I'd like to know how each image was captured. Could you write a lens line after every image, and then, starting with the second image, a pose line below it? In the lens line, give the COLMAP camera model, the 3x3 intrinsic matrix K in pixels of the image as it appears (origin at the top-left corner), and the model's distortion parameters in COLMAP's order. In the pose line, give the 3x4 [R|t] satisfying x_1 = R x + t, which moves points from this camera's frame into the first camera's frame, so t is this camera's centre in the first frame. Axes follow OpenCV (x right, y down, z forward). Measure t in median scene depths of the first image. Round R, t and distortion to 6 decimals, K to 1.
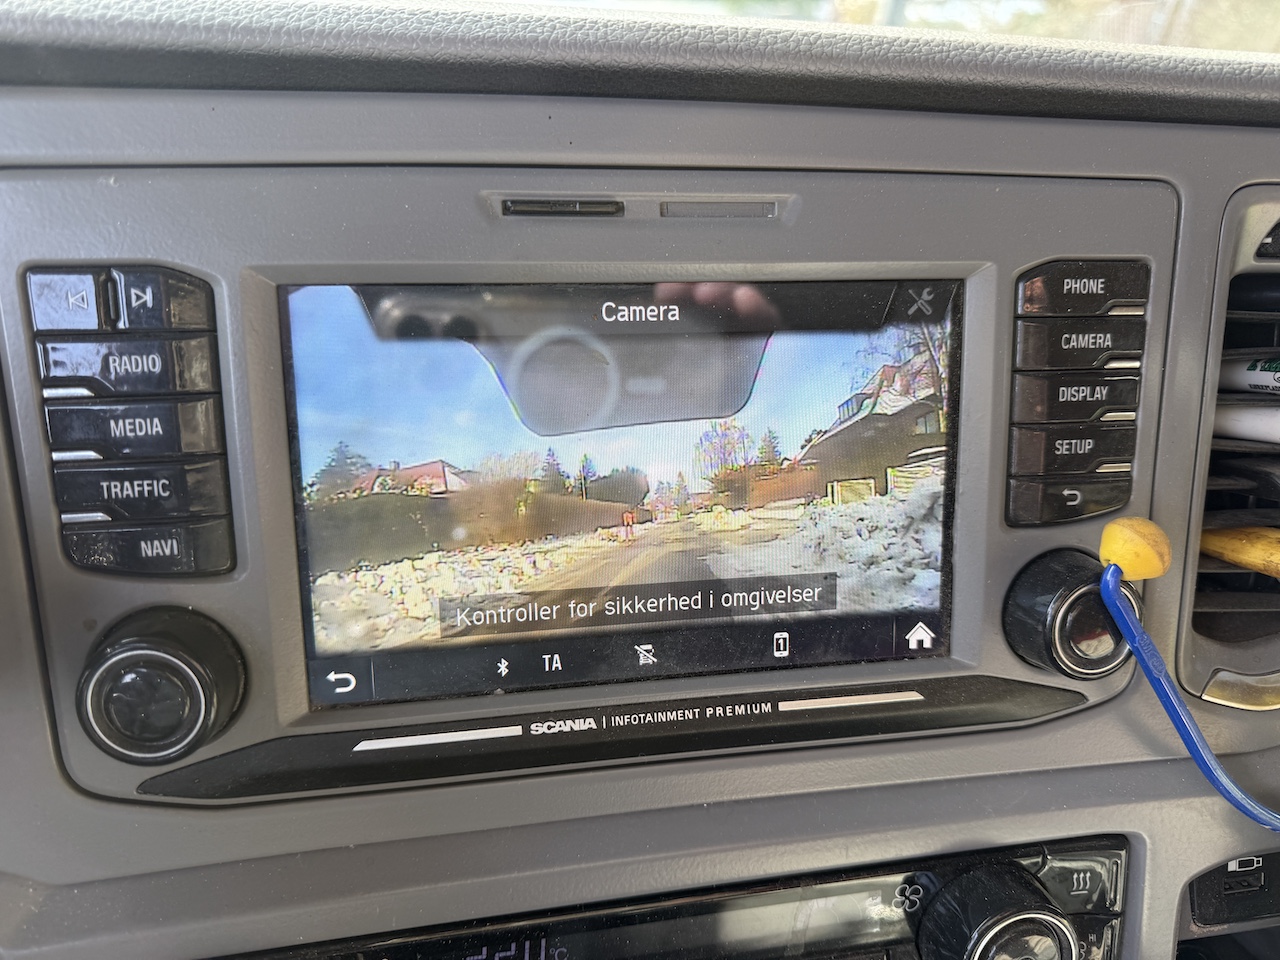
lens RADIAL K [[897.6, 0, 640.0], [0, 897.6, 480.0], [0, 0, 1]] dist [-0.011697, -0.001918]
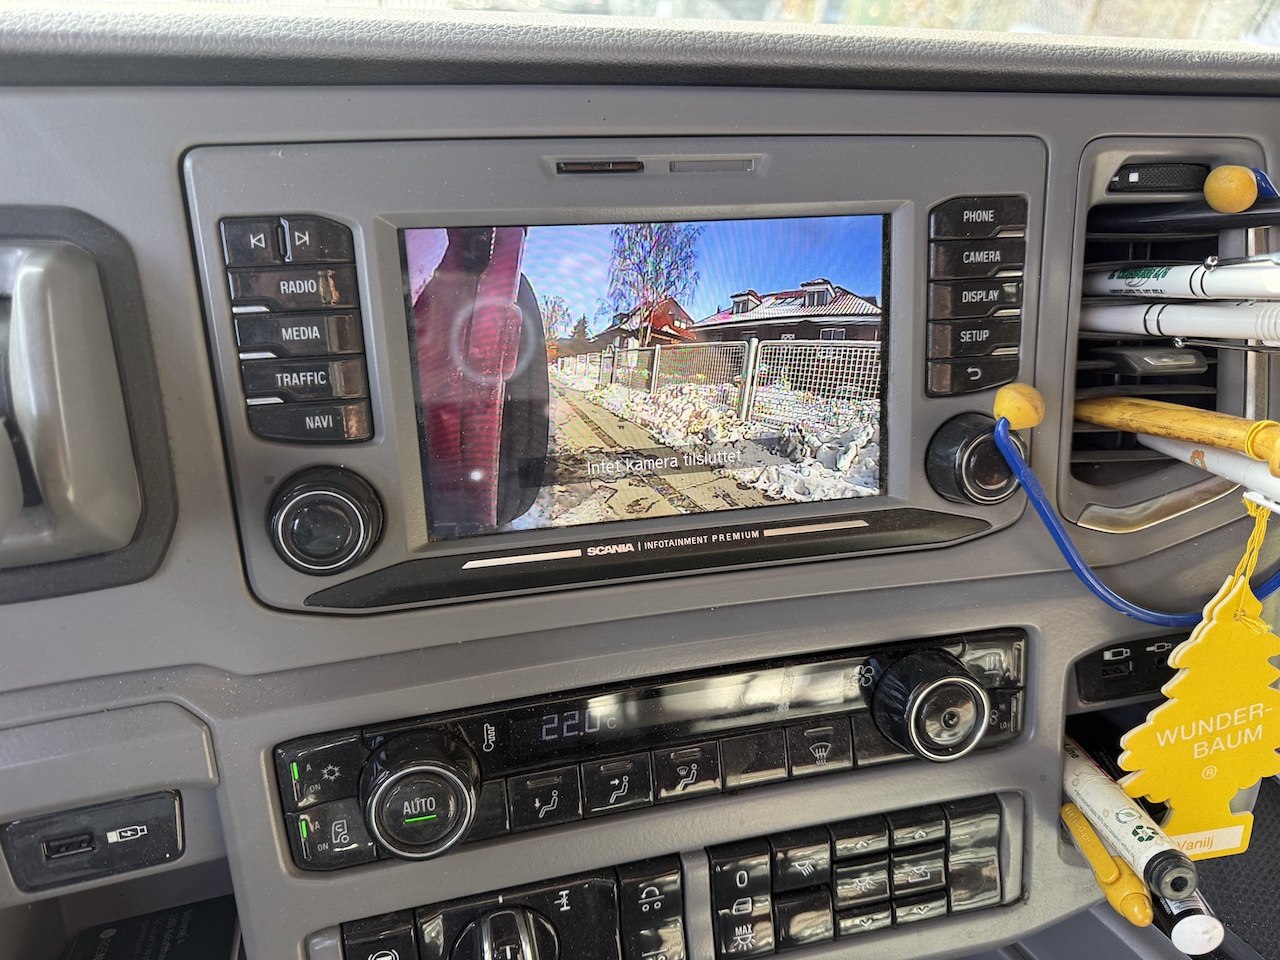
lens RADIAL K [[932.9, 0, 648.4], [0, 932.9, 478.4], [0, 0, 1]] dist [0.061182, -0.112483]
pose [[0.997975, -0.037287, 0.051536, -0.093391], [0.035342, 0.998647, 0.038142, 0.109082], [-0.052888, -0.036244, 0.997942, -0.414316]]
